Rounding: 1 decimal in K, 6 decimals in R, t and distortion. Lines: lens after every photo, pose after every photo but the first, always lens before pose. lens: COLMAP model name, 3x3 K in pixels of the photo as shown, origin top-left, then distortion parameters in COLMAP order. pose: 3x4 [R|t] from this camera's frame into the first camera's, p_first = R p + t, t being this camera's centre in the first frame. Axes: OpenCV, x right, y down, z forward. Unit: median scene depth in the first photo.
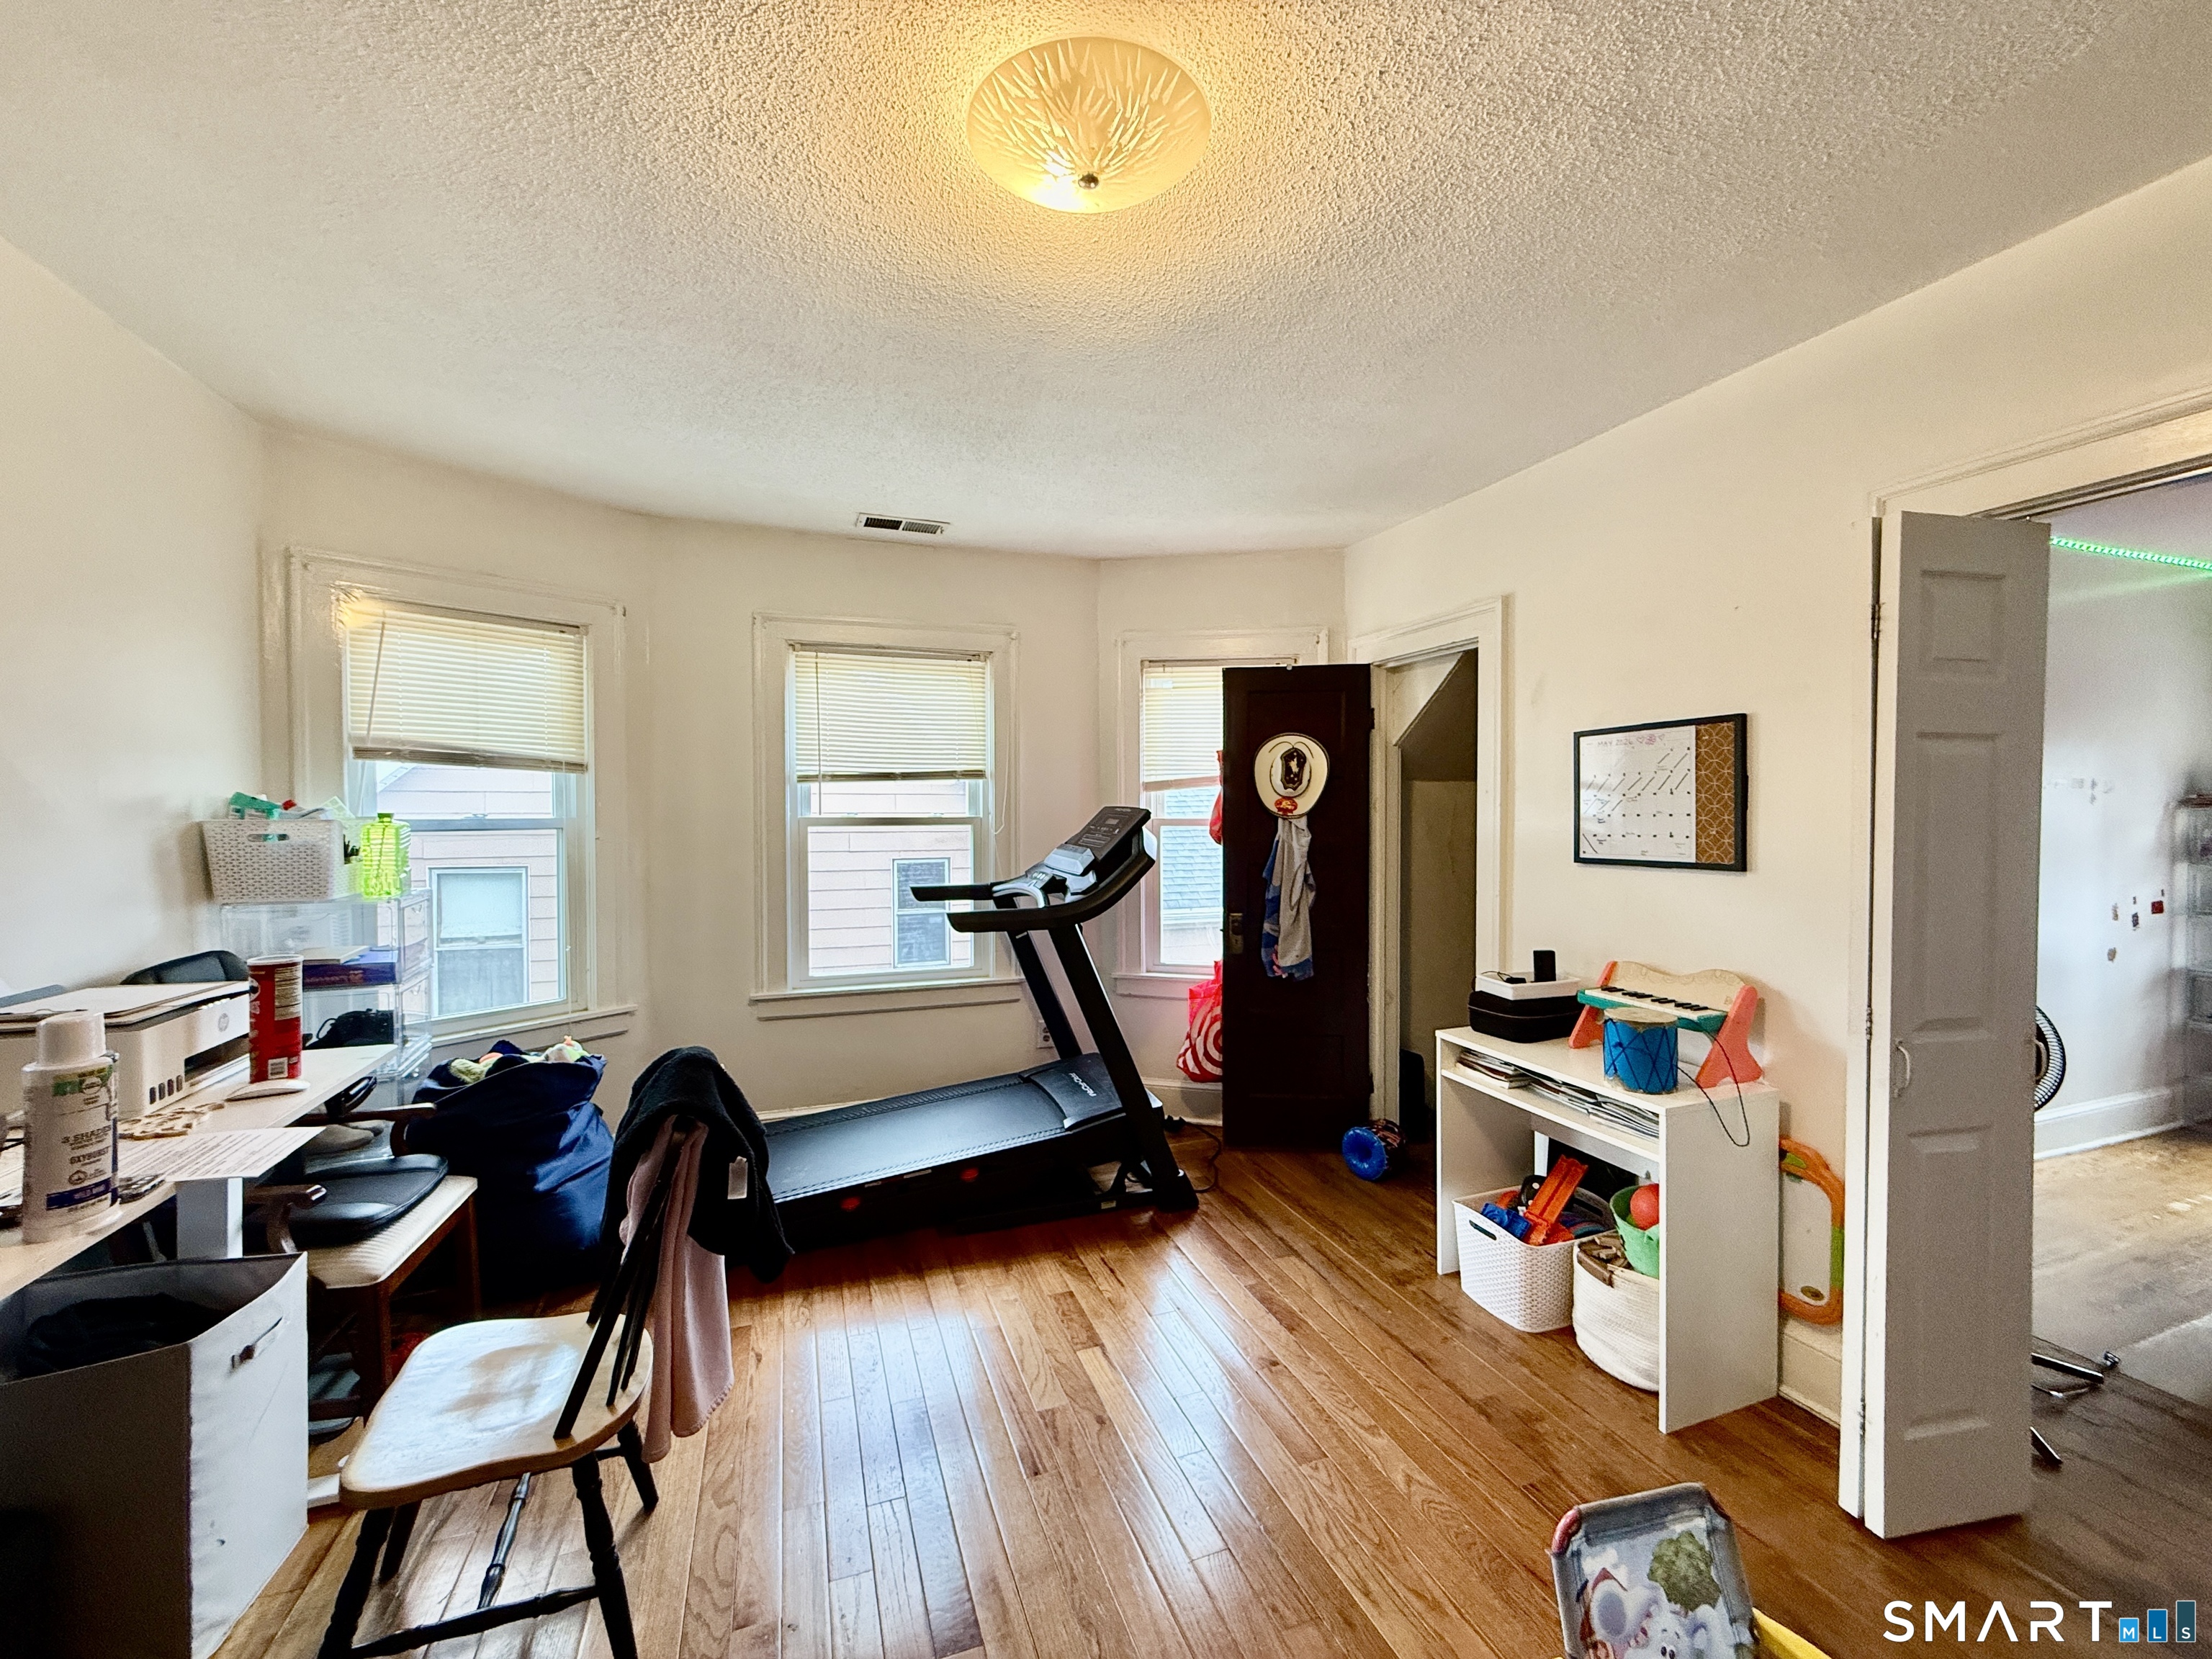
lens RADIAL K [[892.3, 0, 1107.3], [0, 892.3, 827.5], [0, 0, 1]] dist [-0.001514, 0.000399]
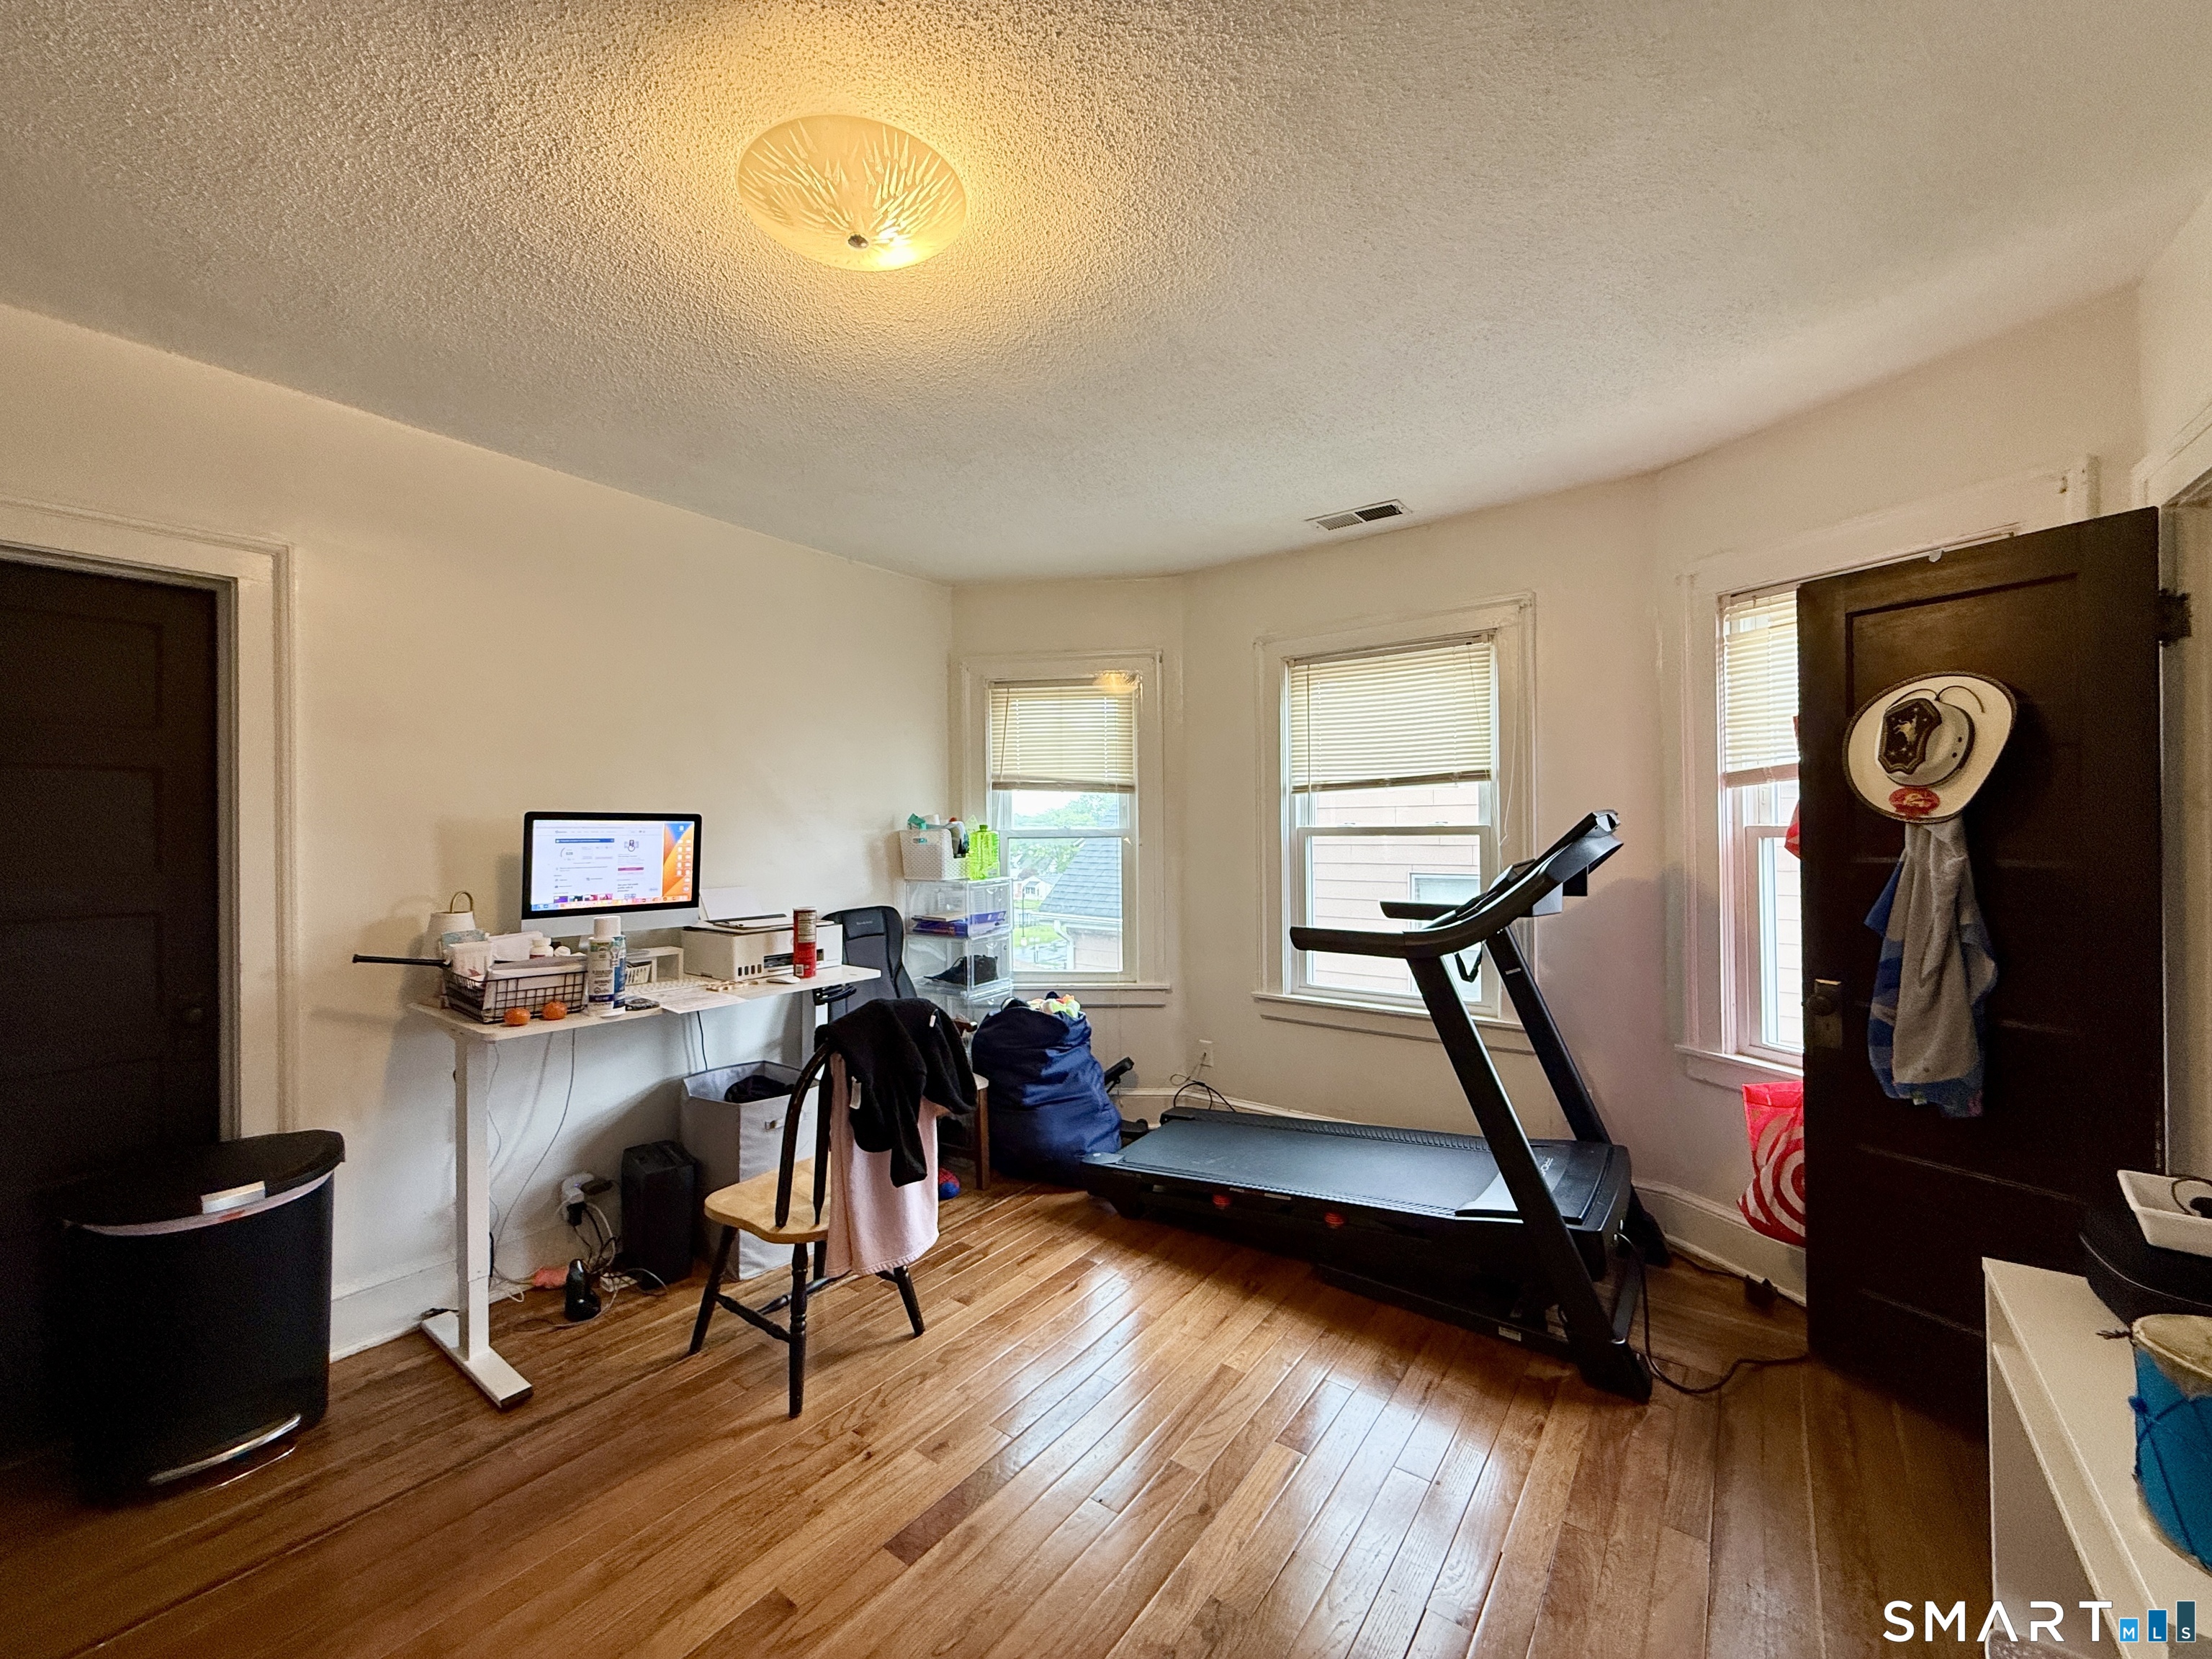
lens RADIAL K [[892.3, 0, 1095.0], [0, 892.3, 826.7], [0, 0, 1]] dist [-0.001514, 0.000399]
pose [[0.535219, -0.007259, -0.844682, 0.403011], [-0.007229, 0.999887, -0.013174, 0.003014], [0.844682, 0.013157, 0.535106, 0.254625]]
